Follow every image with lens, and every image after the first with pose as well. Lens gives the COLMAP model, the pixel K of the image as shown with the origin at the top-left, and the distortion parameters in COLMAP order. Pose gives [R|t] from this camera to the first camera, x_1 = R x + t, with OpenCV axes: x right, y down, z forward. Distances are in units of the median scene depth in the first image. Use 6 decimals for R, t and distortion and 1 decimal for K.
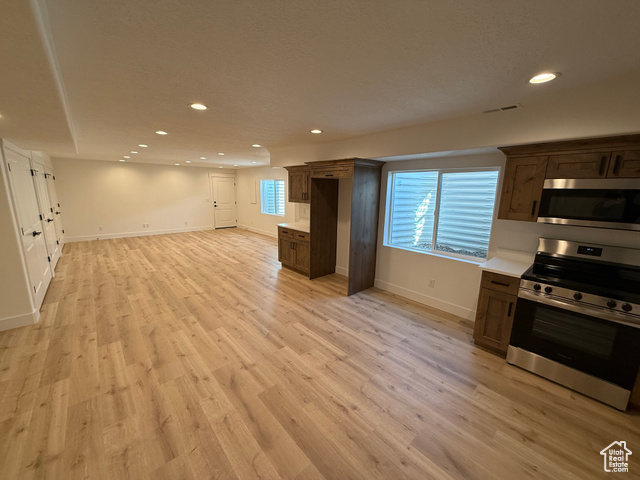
lens RADIAL K [[254.4, 0, 319.2], [0, 254.4, 240.2], [0, 0, 1]] dist [0.000717, -0.000387]
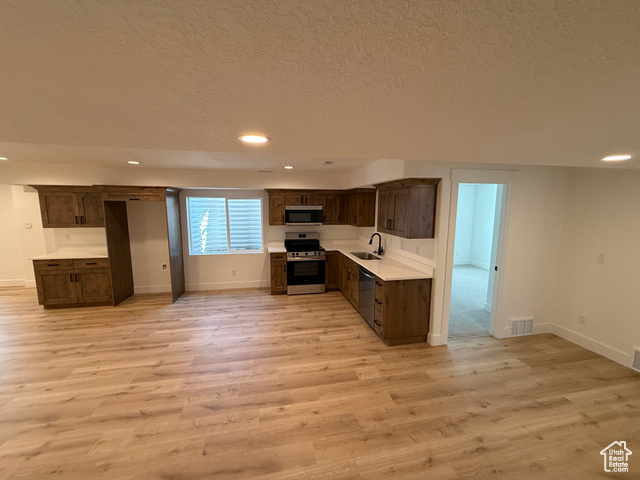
lens RADIAL K [[254.4, 0, 317.7], [0, 254.4, 240.3], [0, 0, 1]] dist [0.000717, -0.000387]
pose [[0.508507, -0.129242, 0.851303, -0.612350], [0.173686, 0.983745, 0.045601, 0.000935], [-0.843359, 0.124671, 0.522689, -0.234578]]
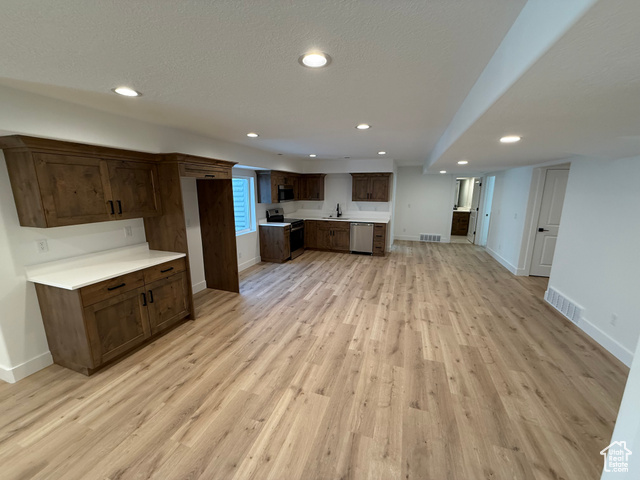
lens RADIAL K [[254.4, 0, 318.3], [0, 254.4, 238.9], [0, 0, 1]] dist [0.000717, -0.000387]
pose [[-0.485248, -0.186612, 0.854230, -1.102495], [0.161898, 0.940891, 0.297511, -0.305569], [-0.859257, 0.282665, -0.426354, 1.353416]]
